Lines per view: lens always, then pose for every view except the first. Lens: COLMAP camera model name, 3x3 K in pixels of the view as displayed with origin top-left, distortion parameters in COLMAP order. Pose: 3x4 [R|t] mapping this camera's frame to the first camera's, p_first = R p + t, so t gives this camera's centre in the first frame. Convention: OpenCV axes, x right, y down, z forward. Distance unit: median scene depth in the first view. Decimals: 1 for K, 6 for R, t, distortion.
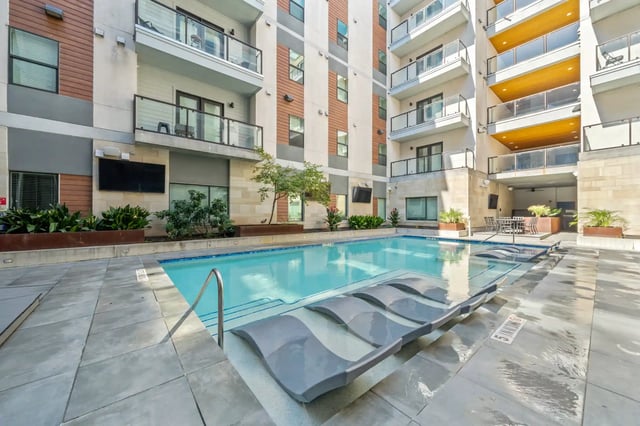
lens RADIAL K [[239.9, 0, 312.0], [0, 239.9, 213.5], [0, 0, 1]] dist [0.000512, 0.000015]
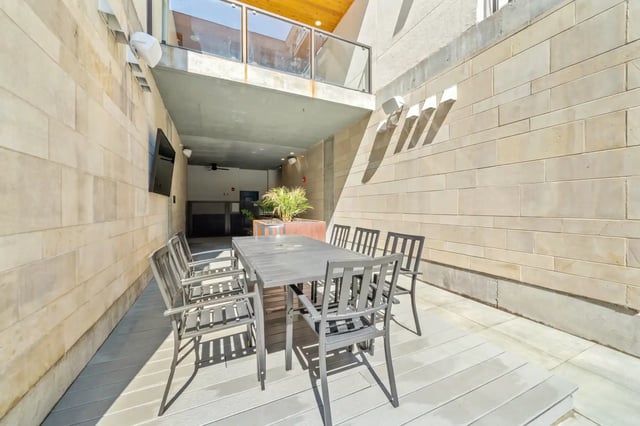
lens RADIAL K [[239.4, 0, 322.3], [0, 239.4, 209.5], [0, 0, 1]] dist [-0.000396, -0.000014]
pose [[0.234602, -0.006164, 0.972072, 0.565549], [-0.000575, 0.999979, 0.006479, -0.002532], [-0.972091, -0.002079, 0.234594, 0.808801]]
